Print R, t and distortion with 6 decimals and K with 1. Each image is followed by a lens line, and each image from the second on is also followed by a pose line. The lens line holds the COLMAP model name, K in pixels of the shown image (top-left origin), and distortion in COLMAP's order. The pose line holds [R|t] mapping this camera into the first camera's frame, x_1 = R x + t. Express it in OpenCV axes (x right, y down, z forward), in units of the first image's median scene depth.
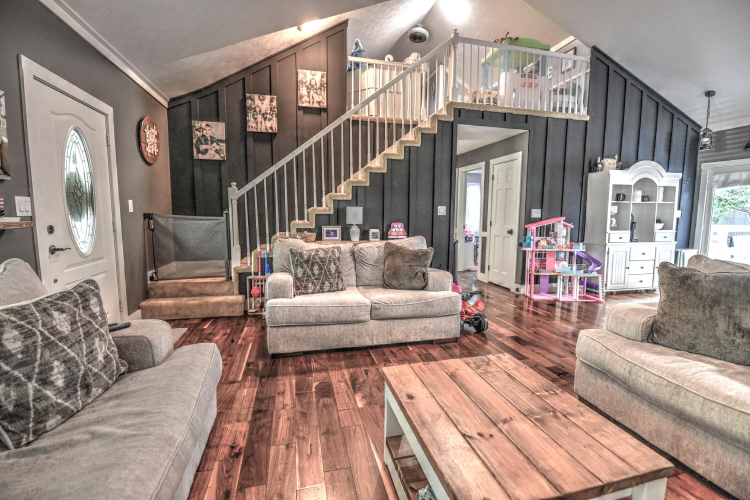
lens RADIAL K [[324.9, 0, 373.6], [0, 324.9, 245.2], [0, 0, 1]] dist [-0.011067, -0.005923]
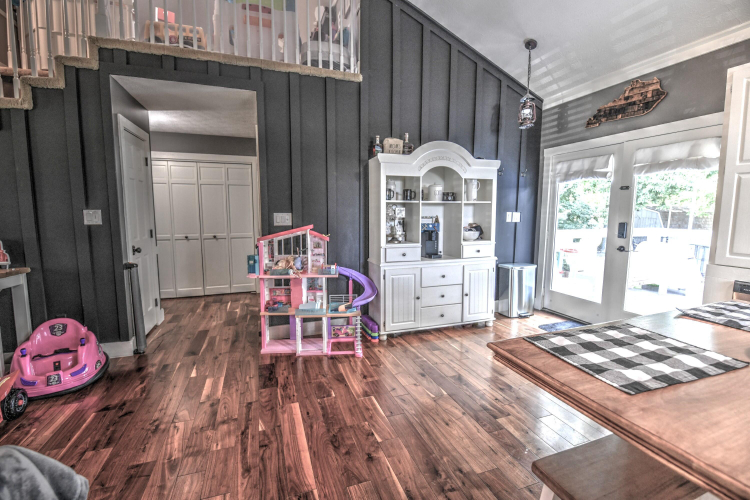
lens RADIAL K [[324.9, 0, 373.8], [0, 324.9, 248.4], [0, 0, 1]] dist [-0.011067, -0.005923]
pose [[0.995143, -0.014569, 0.097355, 0.624385], [0.014516, 0.999894, 0.001254, -0.036511], [-0.097363, 0.000165, 0.995249, 0.320820]]
